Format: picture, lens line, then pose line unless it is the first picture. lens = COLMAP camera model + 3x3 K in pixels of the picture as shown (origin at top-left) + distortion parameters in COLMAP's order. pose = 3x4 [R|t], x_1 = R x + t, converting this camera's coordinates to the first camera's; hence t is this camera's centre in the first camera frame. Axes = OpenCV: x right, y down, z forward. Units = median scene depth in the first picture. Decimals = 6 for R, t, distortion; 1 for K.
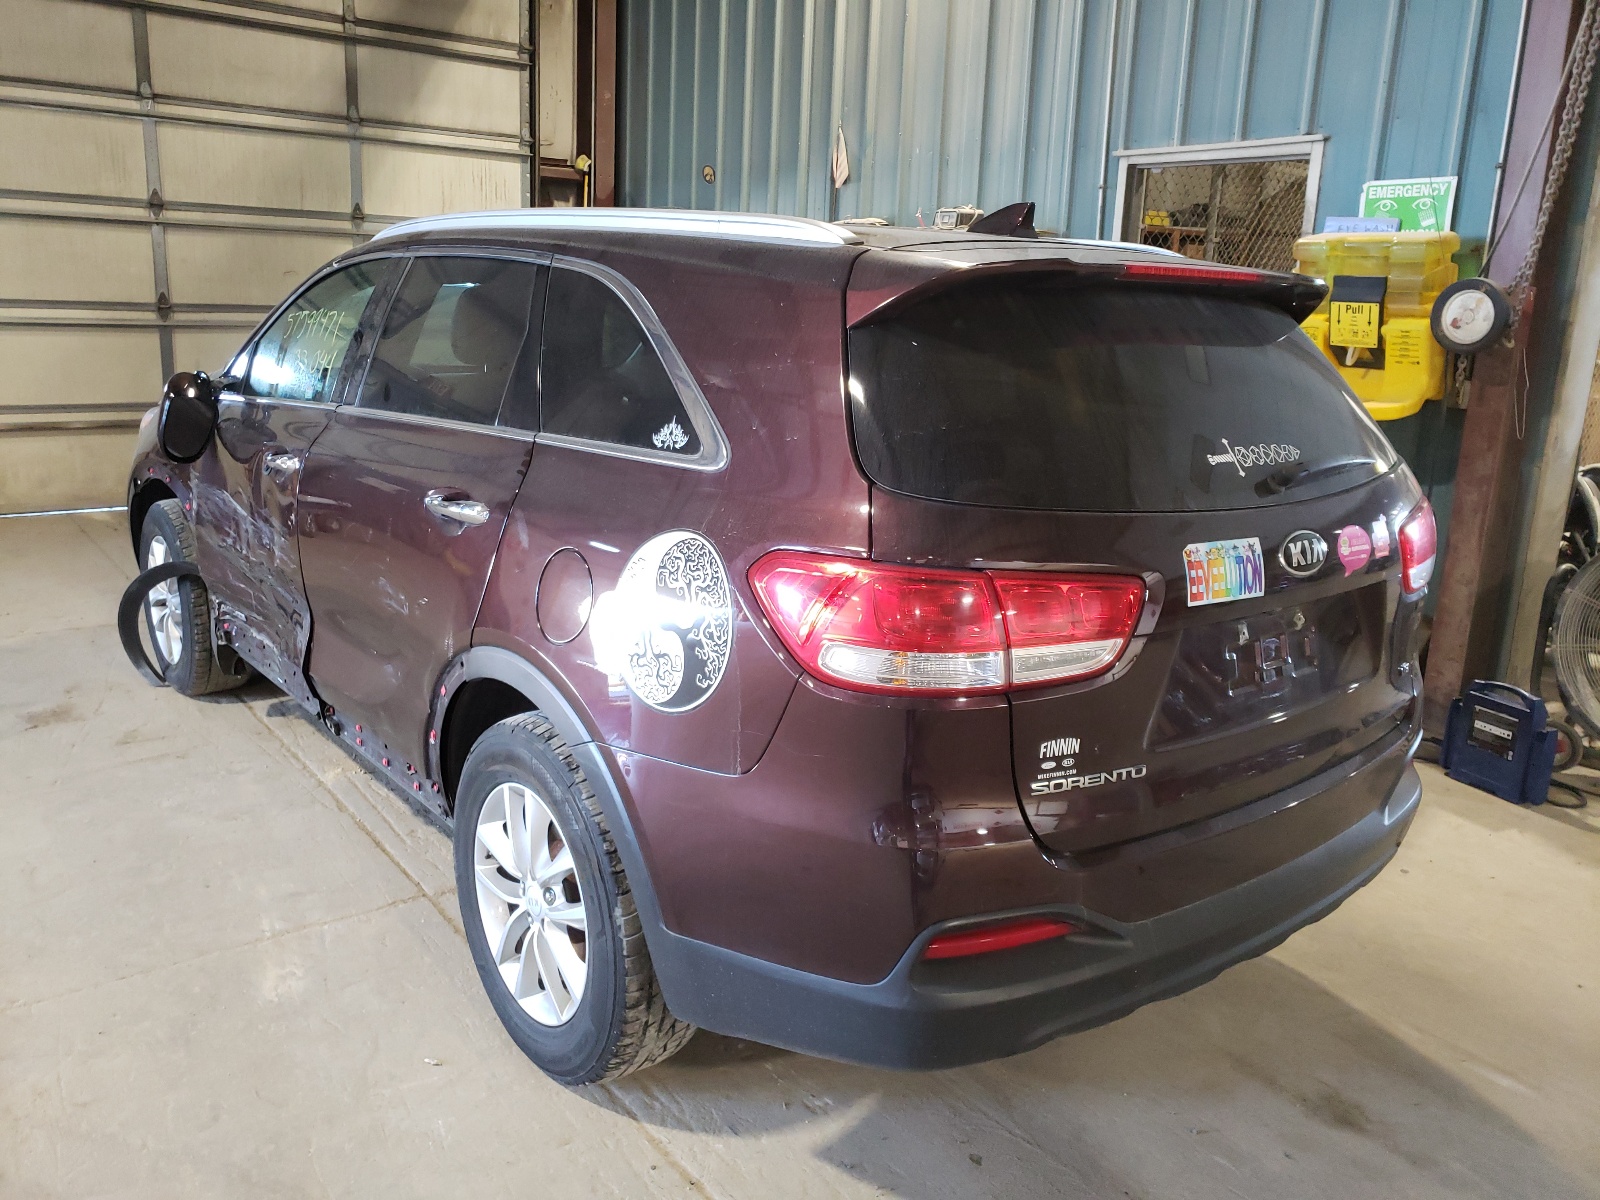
lens RADIAL K [[1288.5, 0, 793.7], [0, 1288.5, 557.3], [0, 0, 1]] dist [0.081070, -0.070643]
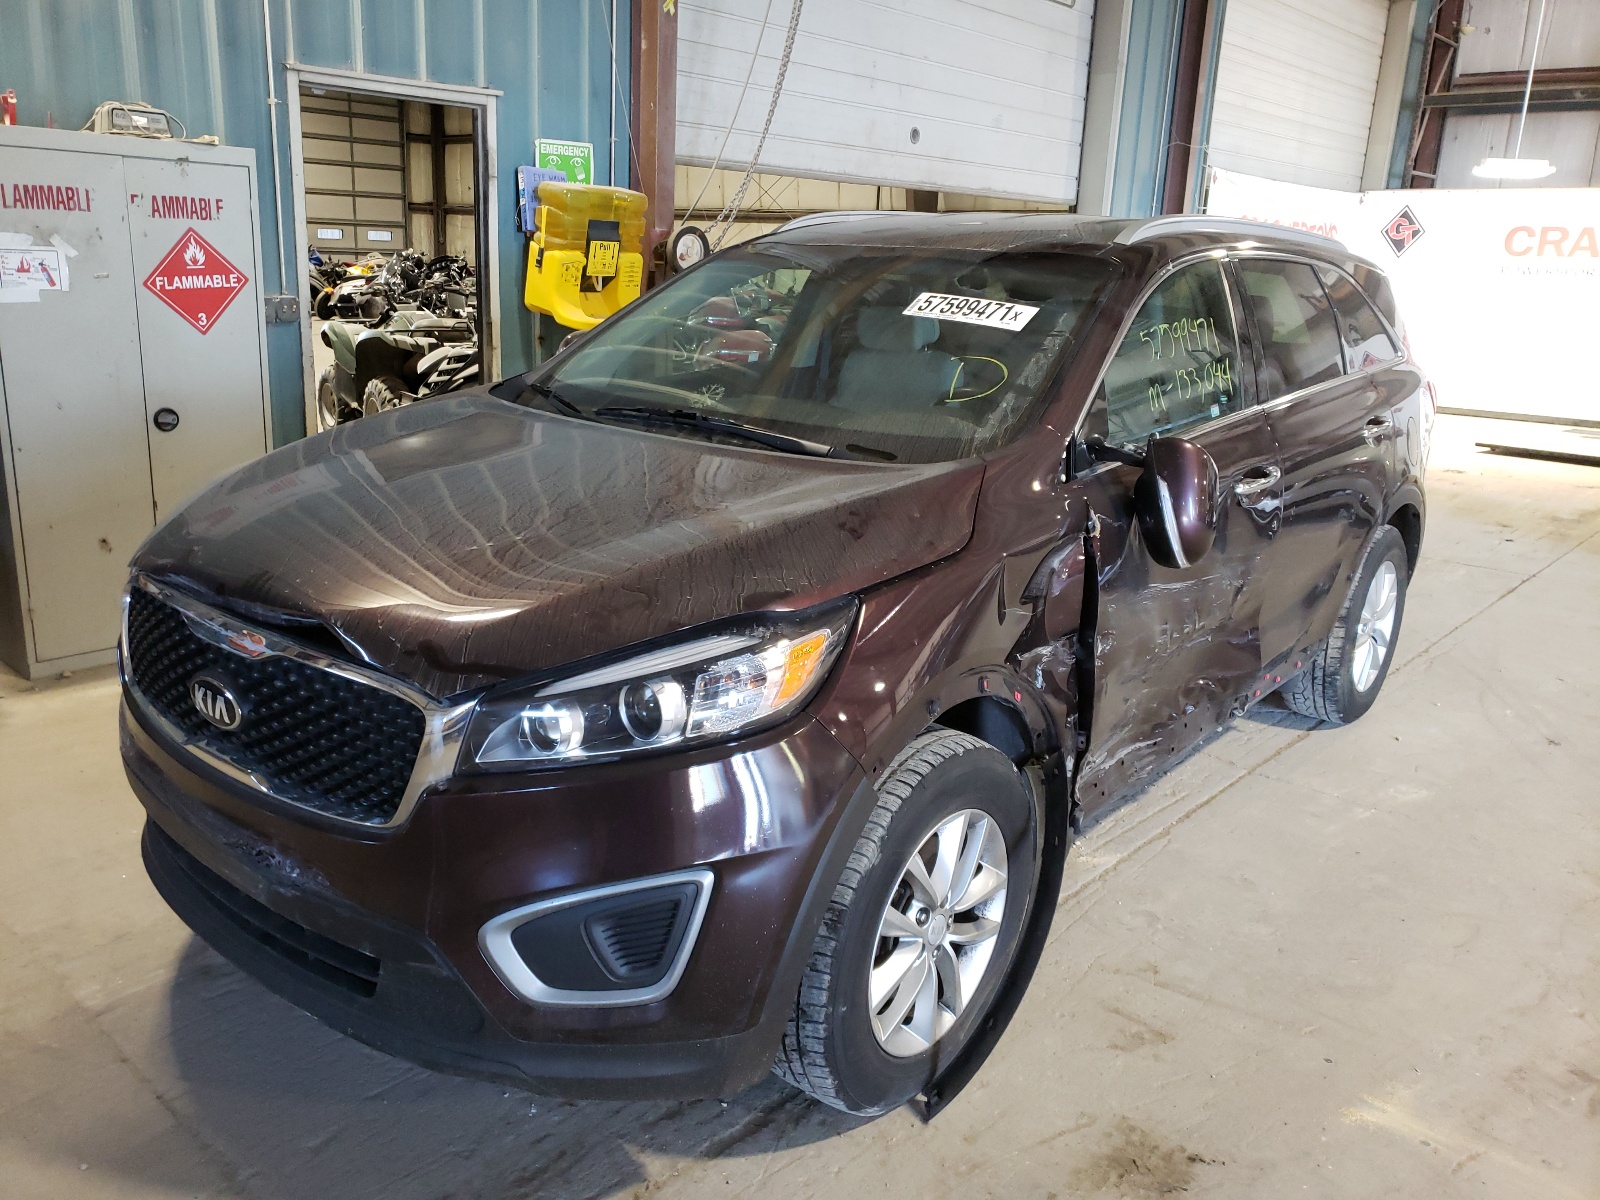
lens RADIAL K [[1288.5, 0, 793.7], [0, 1288.5, 557.3], [0, 0, 1]] dist [0.081070, -0.070643]
pose [[-0.227495, -0.274430, 0.934309, -1.014340], [0.153371, 0.937394, 0.312681, -0.308496], [-0.961625, 0.214429, -0.171163, 1.244764]]
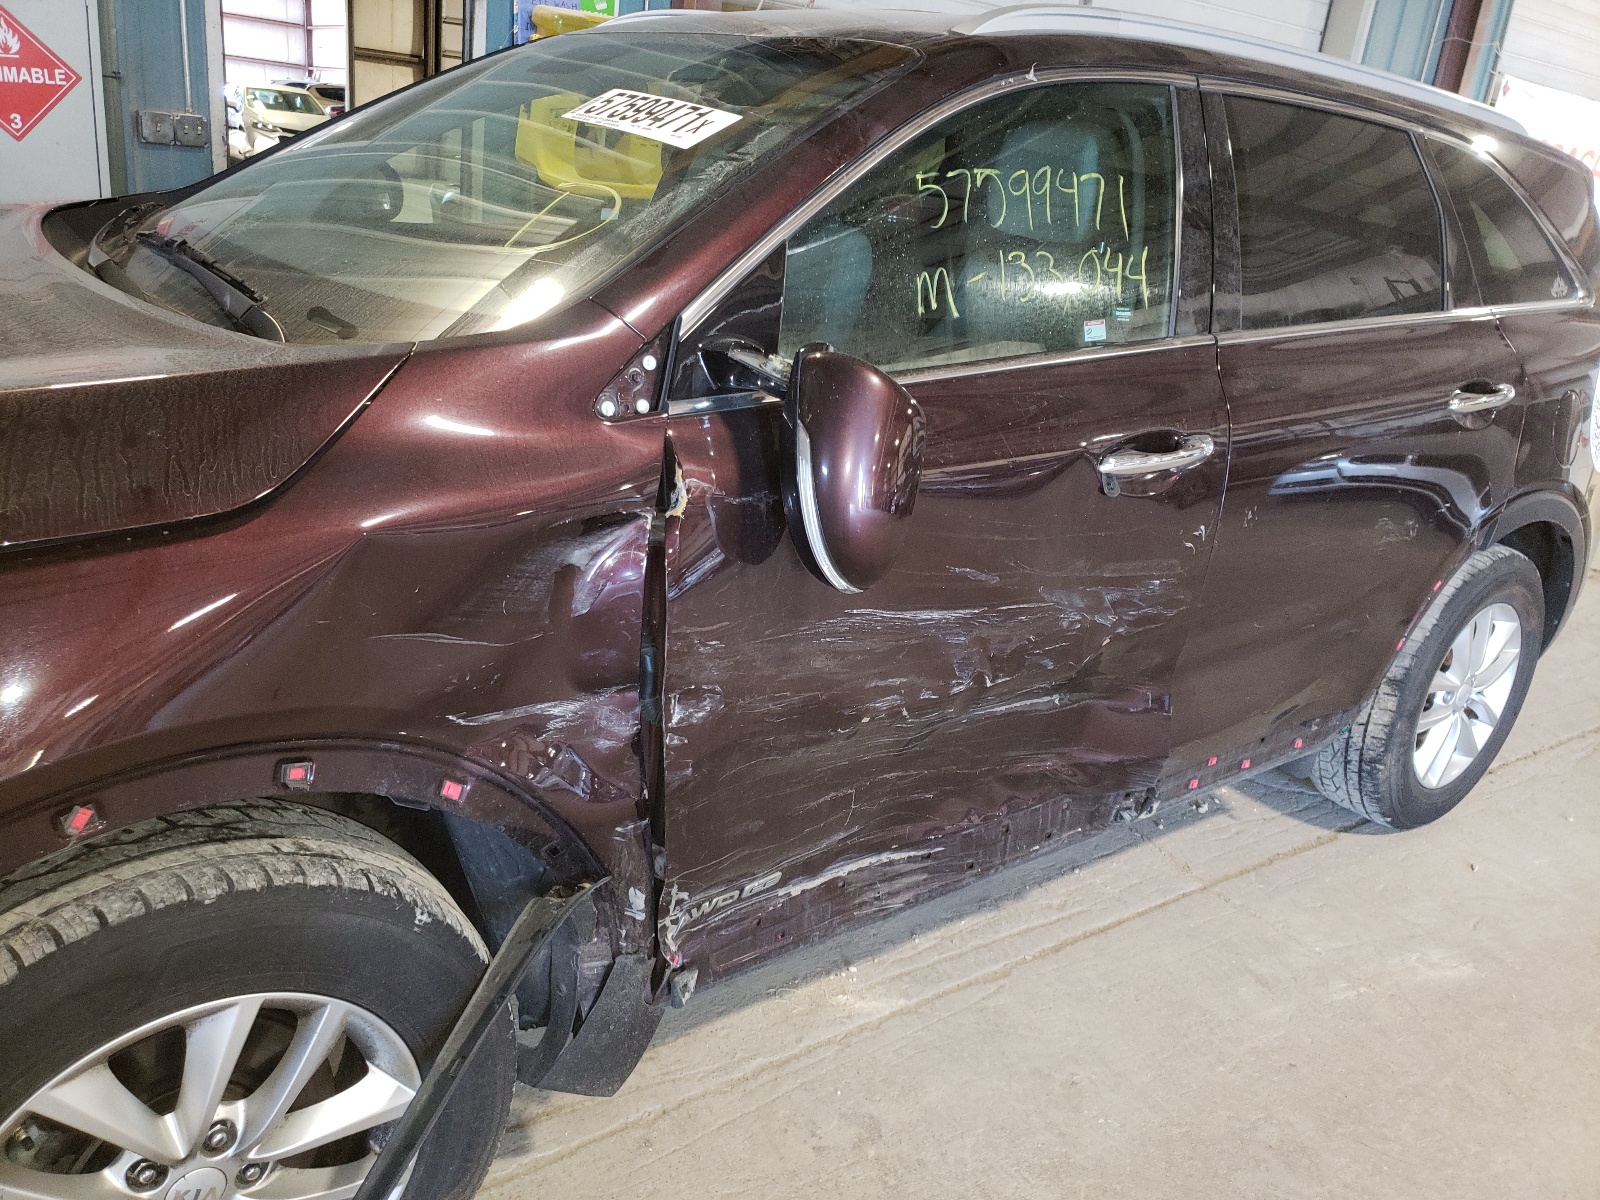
lens RADIAL K [[1288.5, 0, 793.7], [0, 1288.5, 557.3], [0, 0, 1]] dist [0.081070, -0.070643]
pose [[-0.005957, -0.344704, 0.938692, -0.784820], [0.101175, 0.933684, 0.343507, -0.204251], [-0.994851, 0.097019, 0.029314, 0.952834]]
